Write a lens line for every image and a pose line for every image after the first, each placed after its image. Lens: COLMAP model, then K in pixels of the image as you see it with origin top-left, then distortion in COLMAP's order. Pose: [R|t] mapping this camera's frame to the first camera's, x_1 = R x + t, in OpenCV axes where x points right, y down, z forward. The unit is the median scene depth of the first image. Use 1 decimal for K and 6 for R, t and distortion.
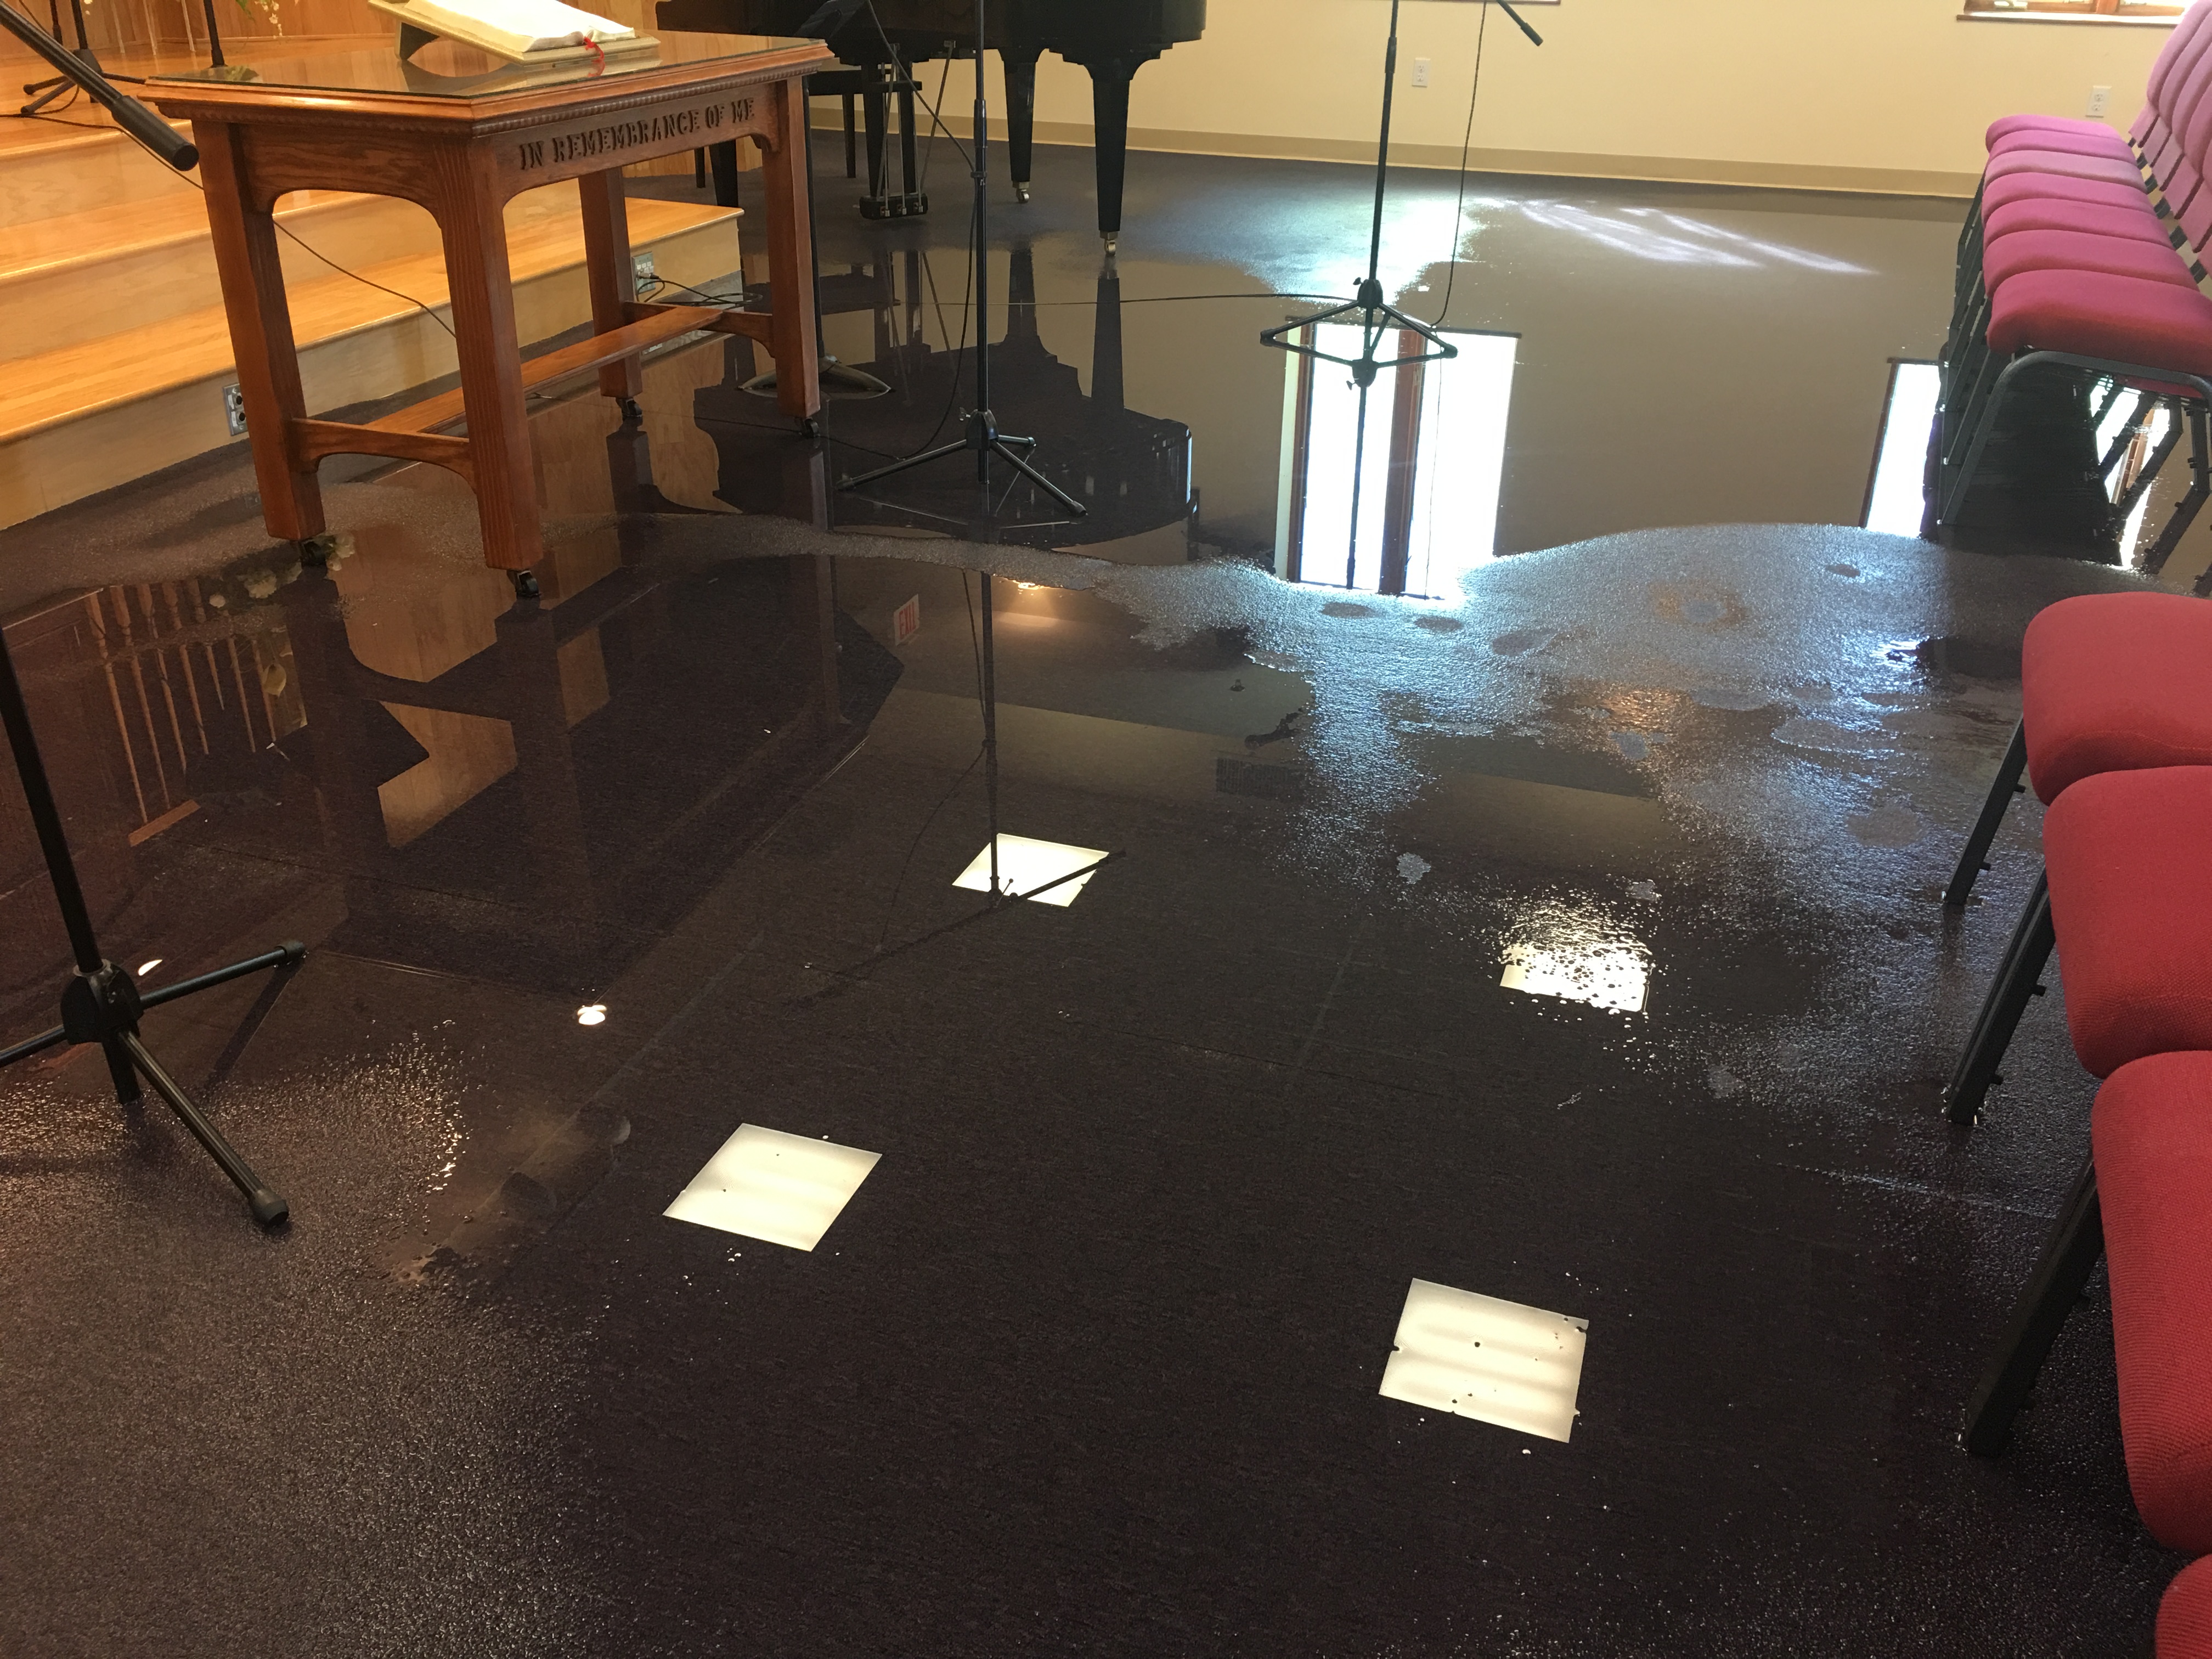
lens RADIAL K [[1857.5, 0, 1099.9], [0, 1857.5, 814.3], [0, 0, 1]] dist [0.070453, -0.081719]
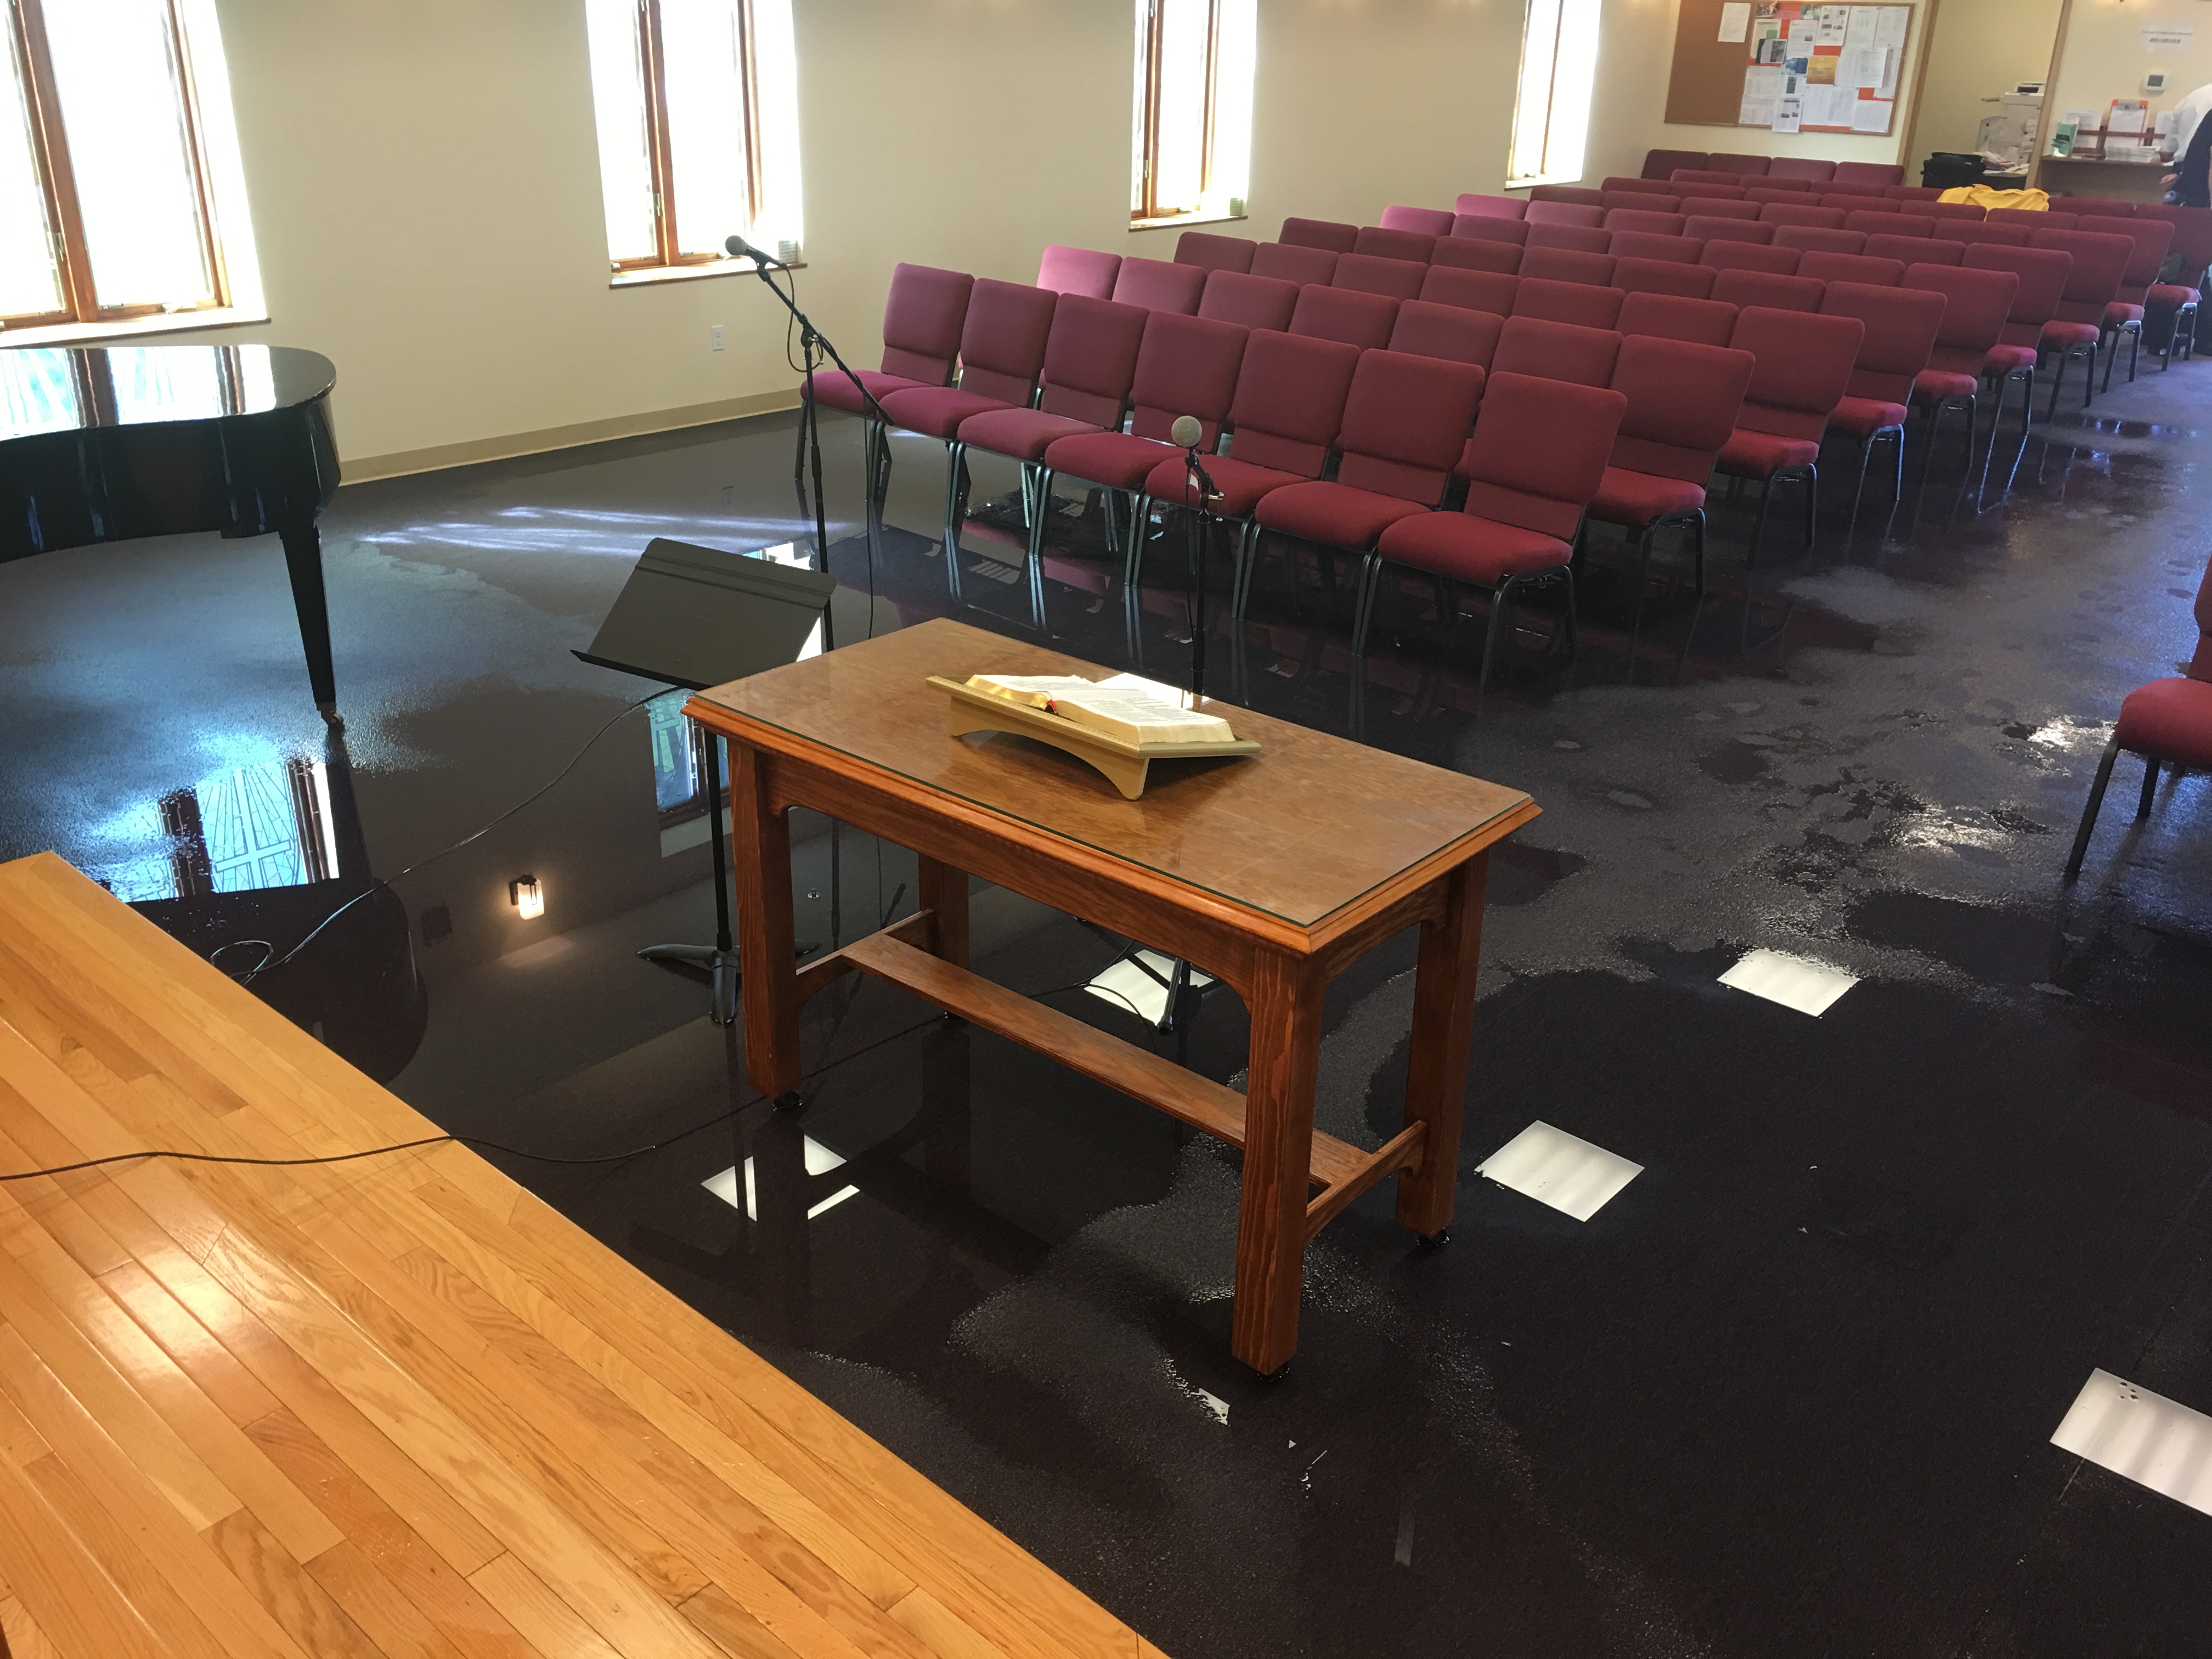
lens RADIAL K [[1854.1, 0, 1101.3], [0, 1854.1, 806.7], [0, 0, 1]] dist [0.083013, -0.105653]
pose [[0.378077, -0.382619, 0.843007, -0.631313], [0.405082, 0.887171, 0.220990, -0.339499], [-0.832446, 0.257936, 0.490411, 0.346624]]
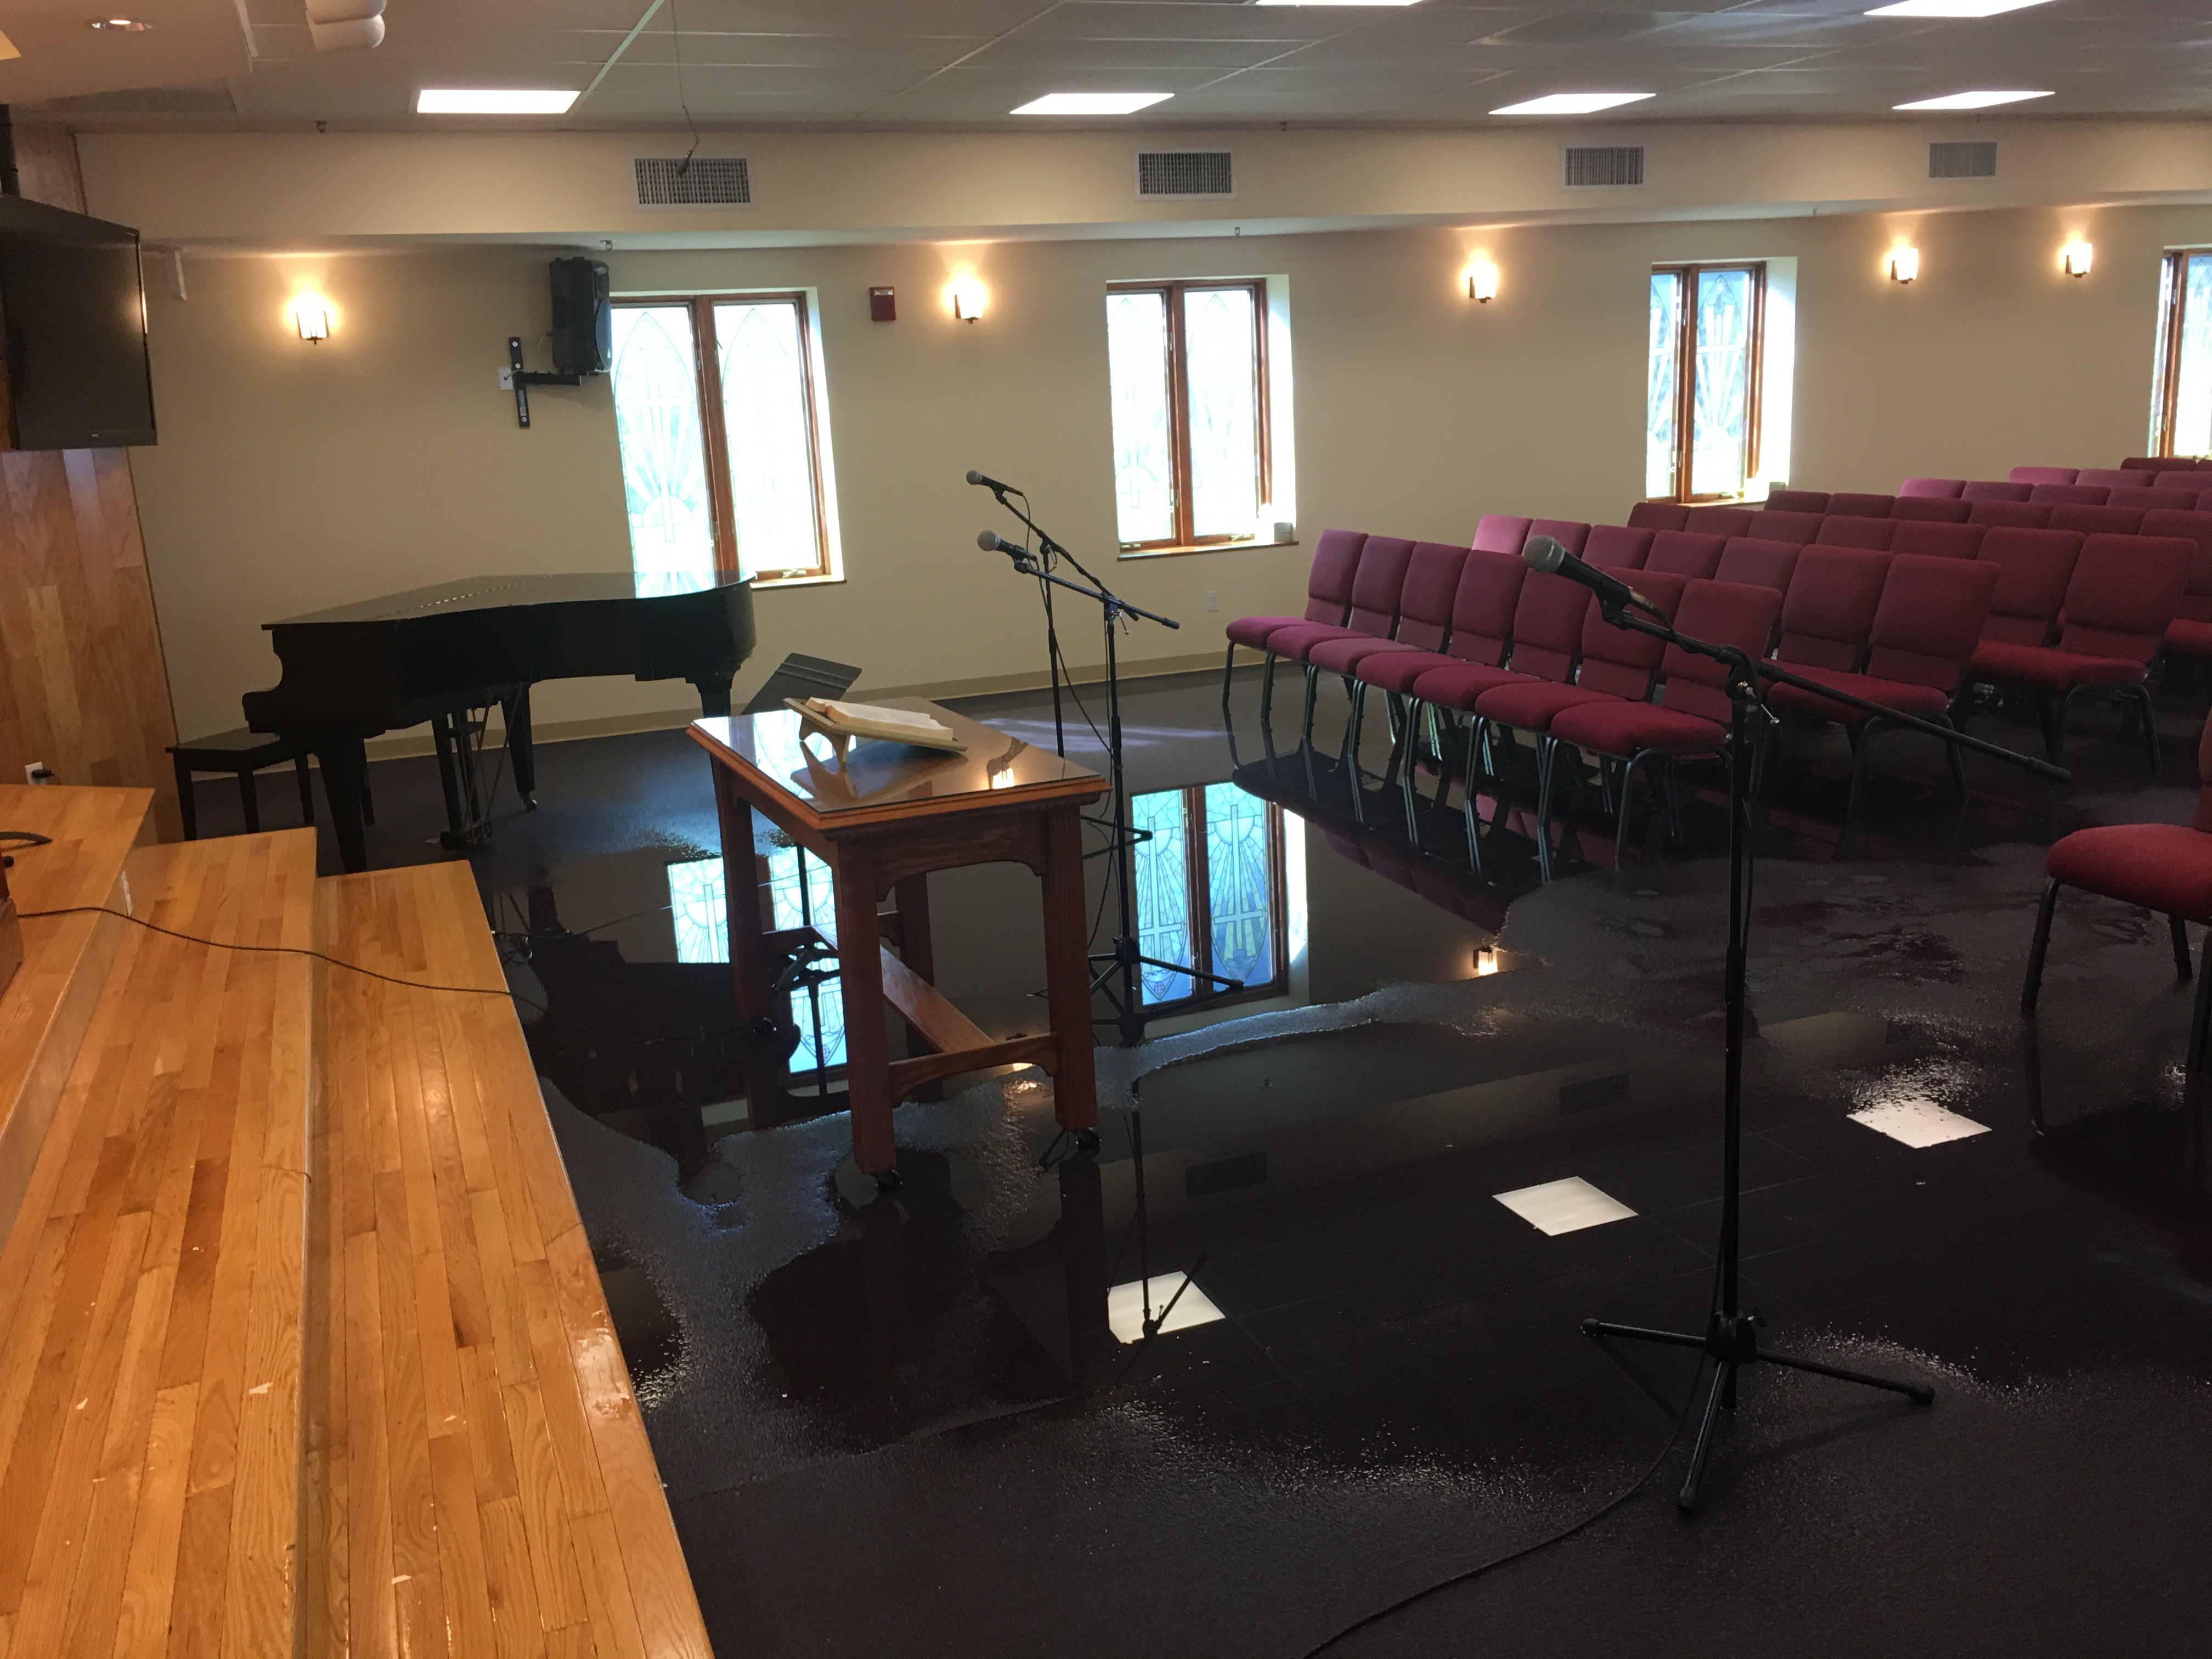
lens RADIAL K [[1855.7, 0, 1106.0], [0, 1855.7, 829.5], [0, 0, 1]] dist [0.115019, -0.169244]
pose [[0.747390, -0.208180, 0.630927, -0.594616], [0.355642, 0.927488, -0.115258, -0.093701], [-0.561183, 0.310526, 0.767233, -0.008218]]
